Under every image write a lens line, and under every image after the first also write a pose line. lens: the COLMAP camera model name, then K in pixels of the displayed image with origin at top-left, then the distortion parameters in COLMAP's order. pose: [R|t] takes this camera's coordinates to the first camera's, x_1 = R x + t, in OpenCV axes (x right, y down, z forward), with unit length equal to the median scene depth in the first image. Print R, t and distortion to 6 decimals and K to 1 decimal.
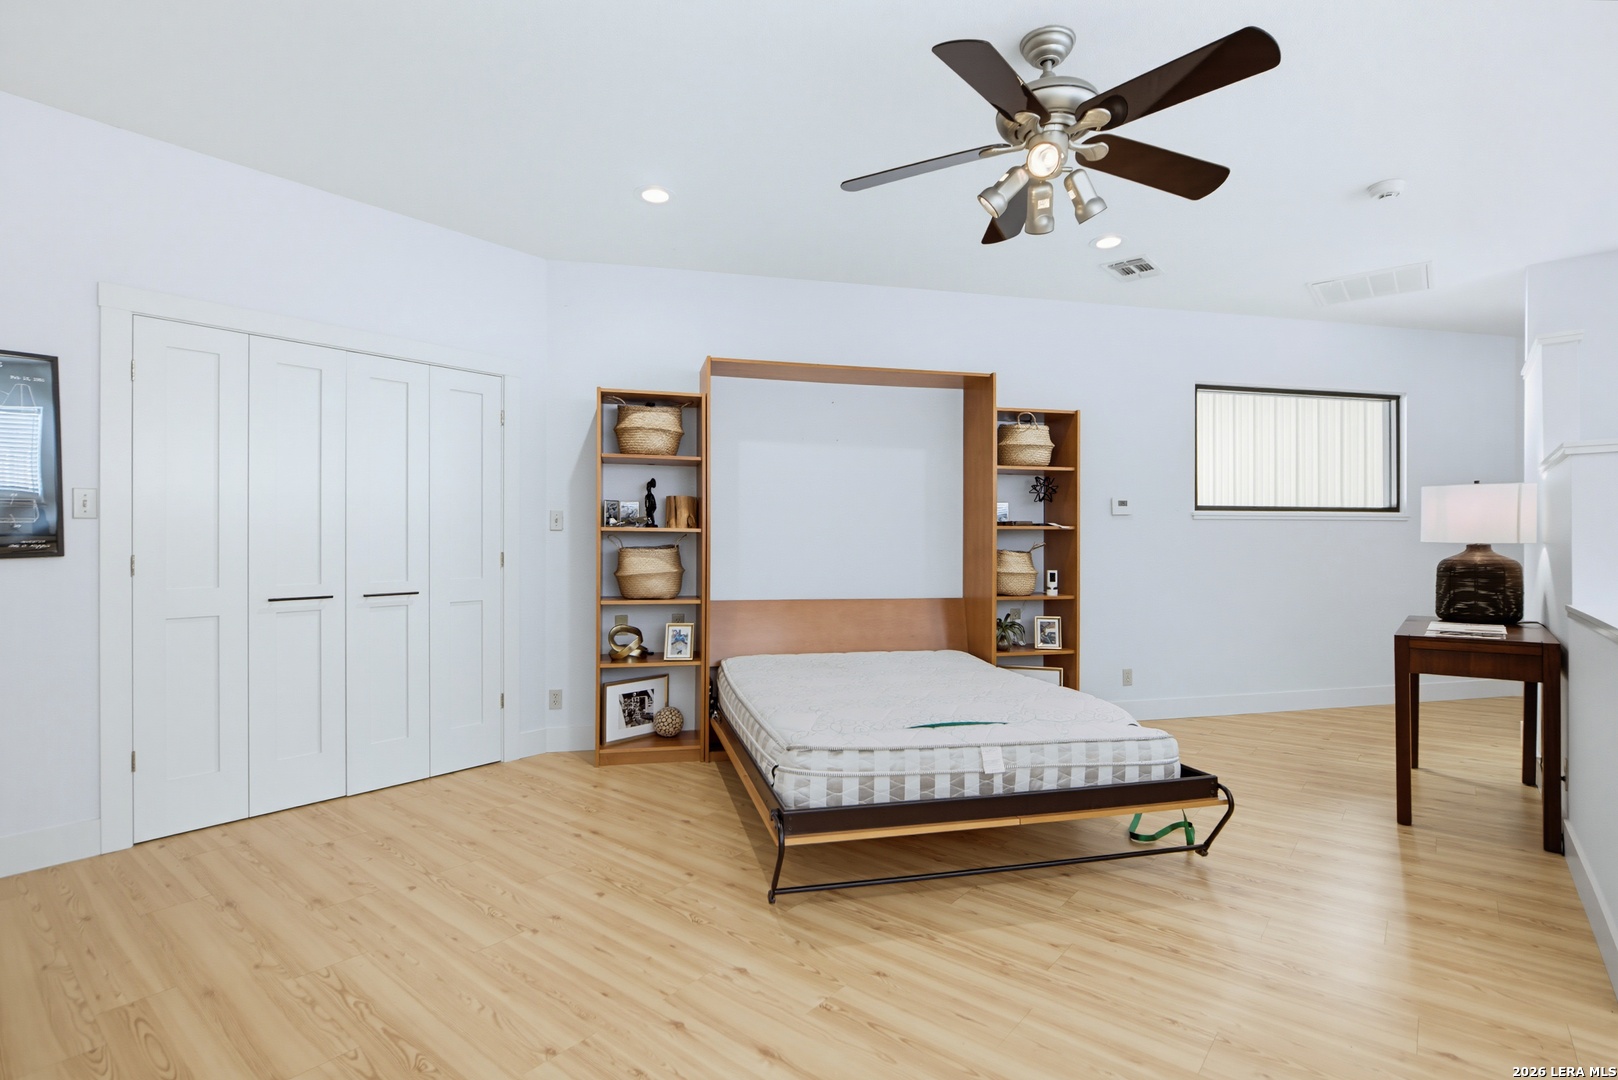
lens RADIAL K [[791.6, 0, 802.5], [0, 791.6, 548.8], [0, 0, 1]] dist [-0.013690, 0.001479]
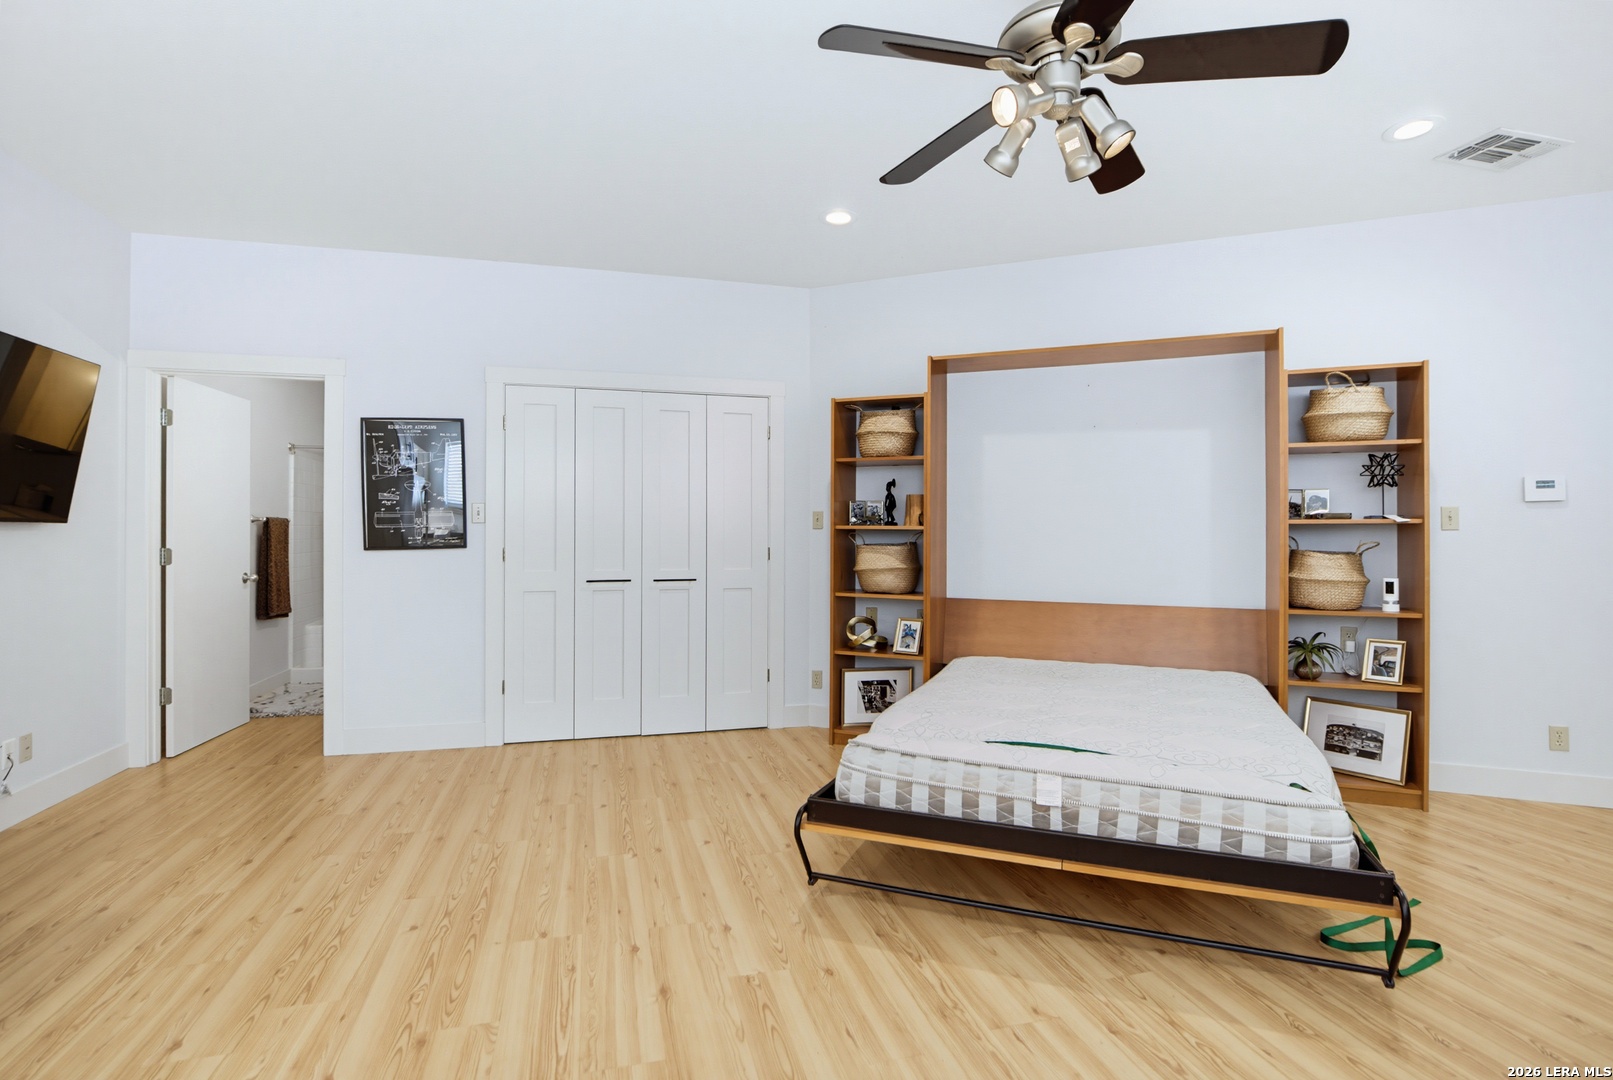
lens RADIAL K [[789.1, 0, 802.3], [0, 789.1, 537.3], [0, 0, 1]] dist [-0.013690, 0.001479]
pose [[0.812045, 0.000547, -0.583595, 0.337741], [-0.006378, 0.999948, -0.007938, -0.002245], [0.583560, 0.010168, 0.812006, 0.084756]]
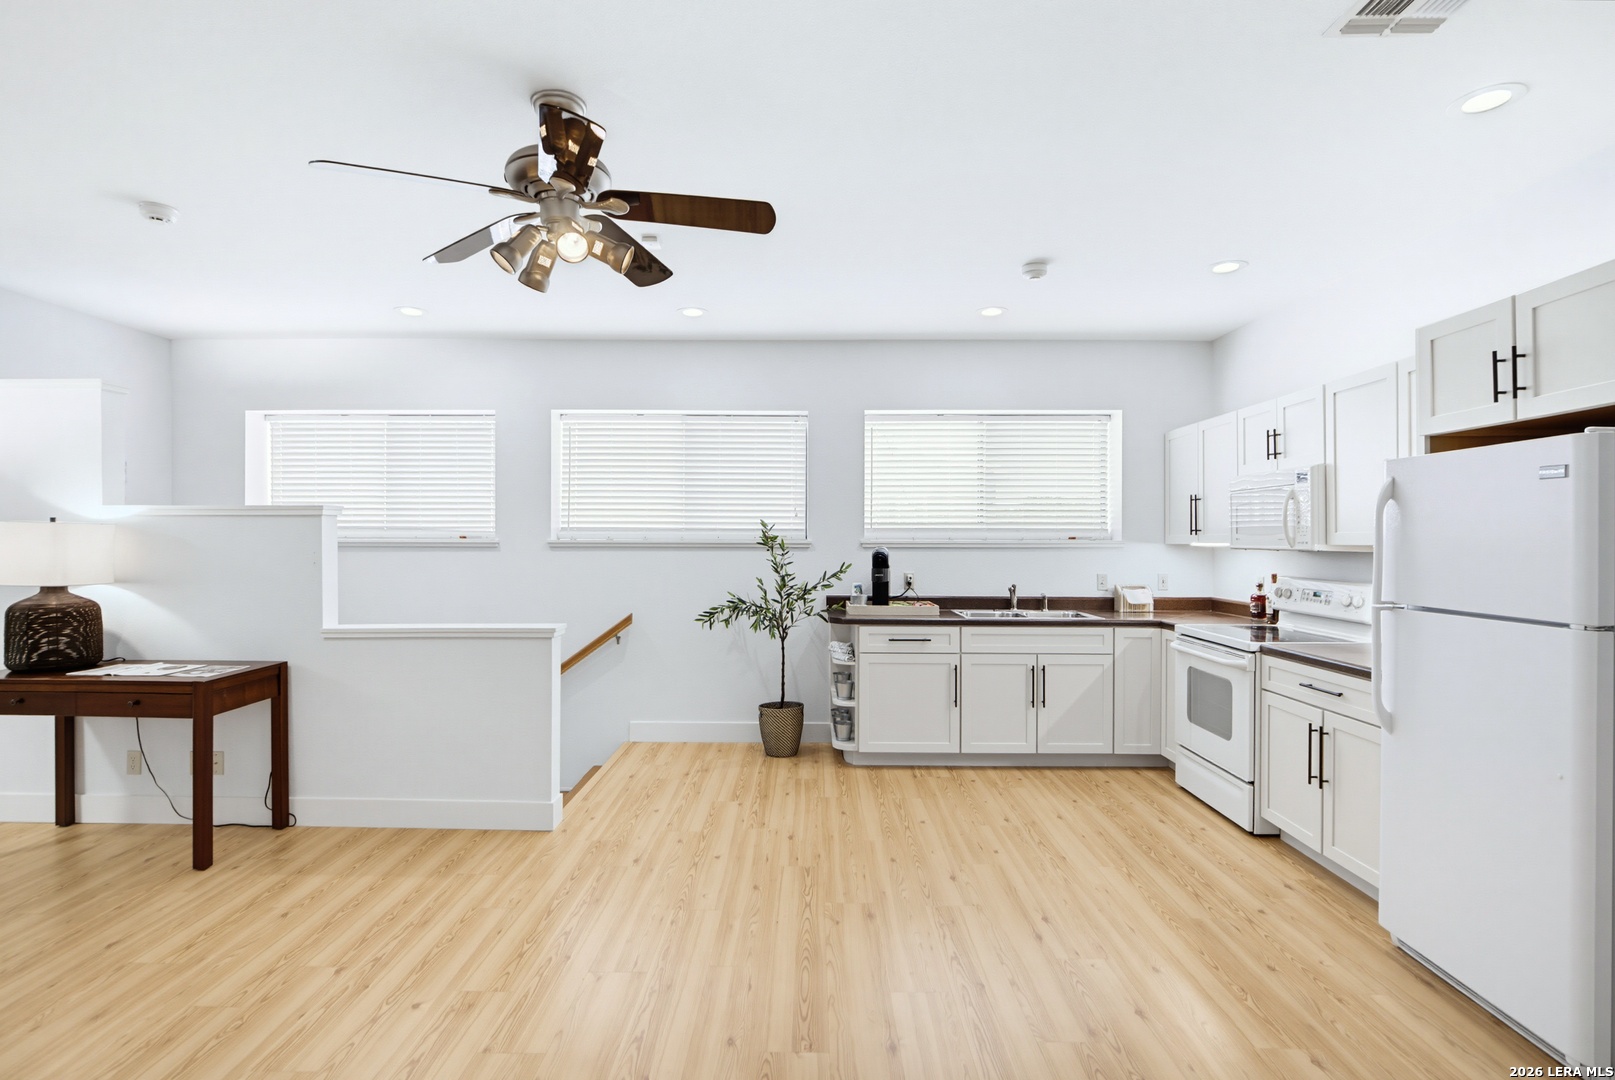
lens RADIAL K [[790.1, 0, 796.3], [0, 790.1, 536.0], [0, 0, 1]] dist [-0.013690, 0.001479]
pose [[-0.620396, -0.001580, 0.784287, -0.385818], [0.005742, 0.999962, 0.006557, -0.060853], [-0.784268, 0.008572, -0.620363, 0.804546]]
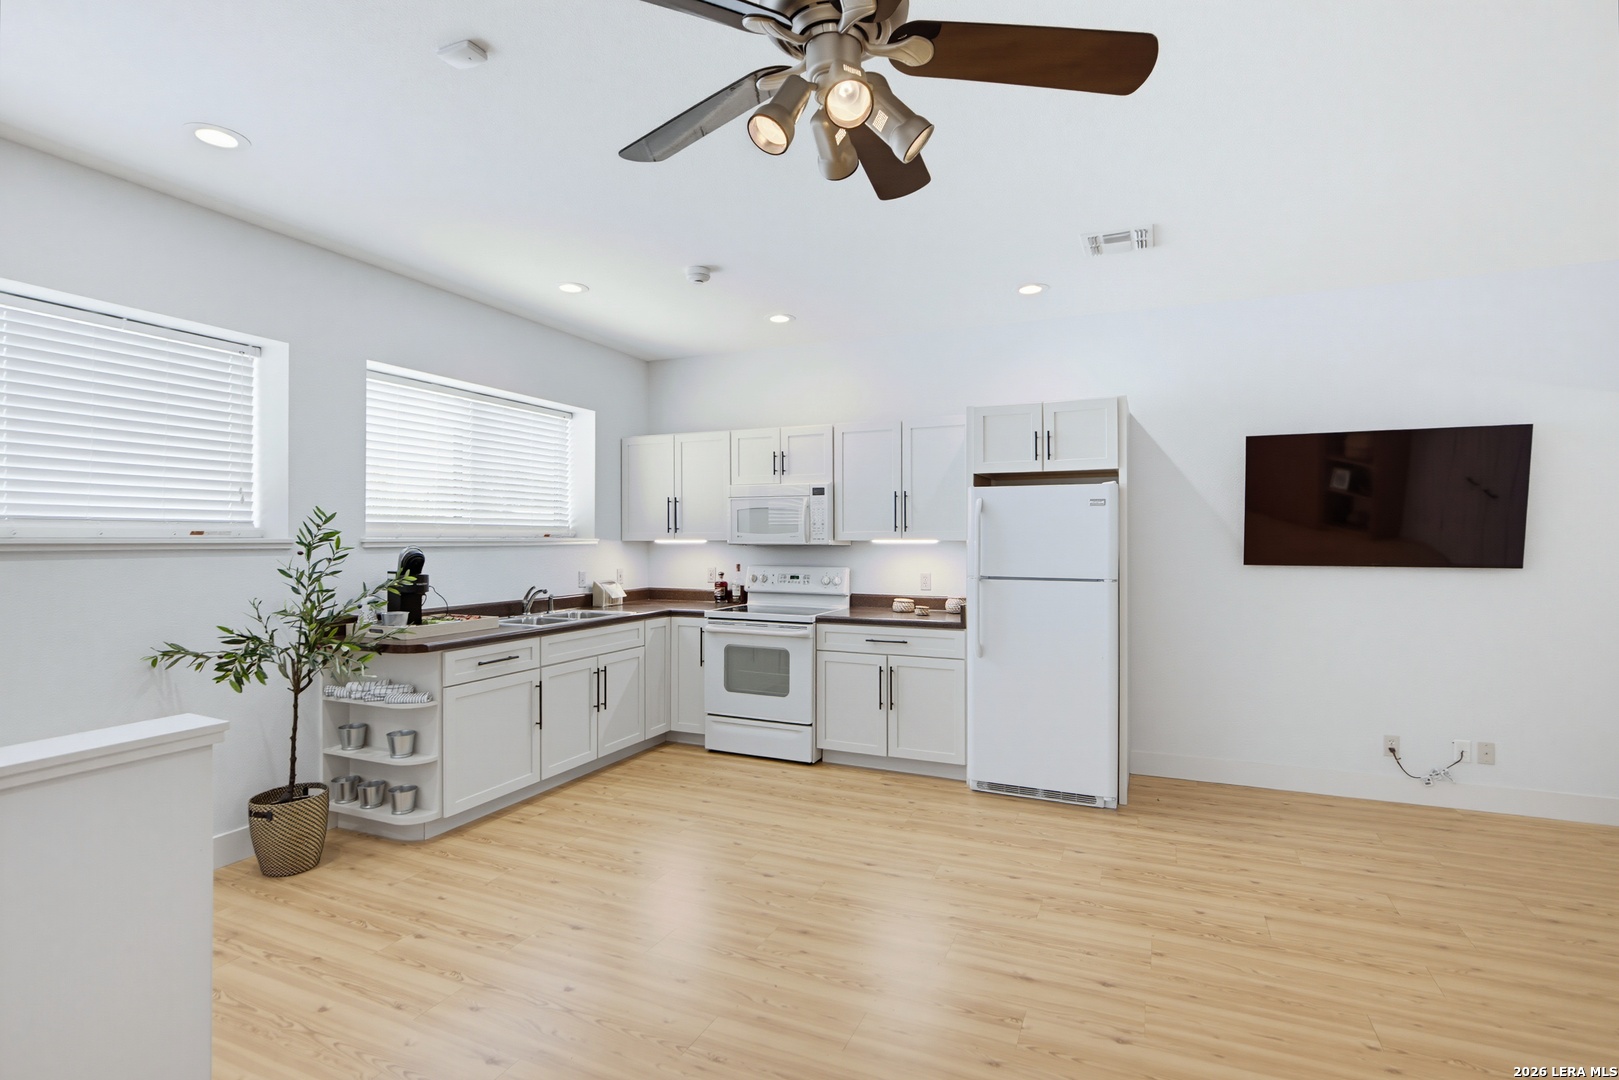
lens RADIAL K [[792.1, 0, 808.2], [0, 792.1, 533.2], [0, 0, 1]] dist [-0.013690, 0.001479]
pose [[-0.963197, -0.005017, -0.268750, 0.302012], [-0.007059, 0.999953, 0.006632, -0.060946], [0.268704, 0.008285, -0.963187, 0.964196]]
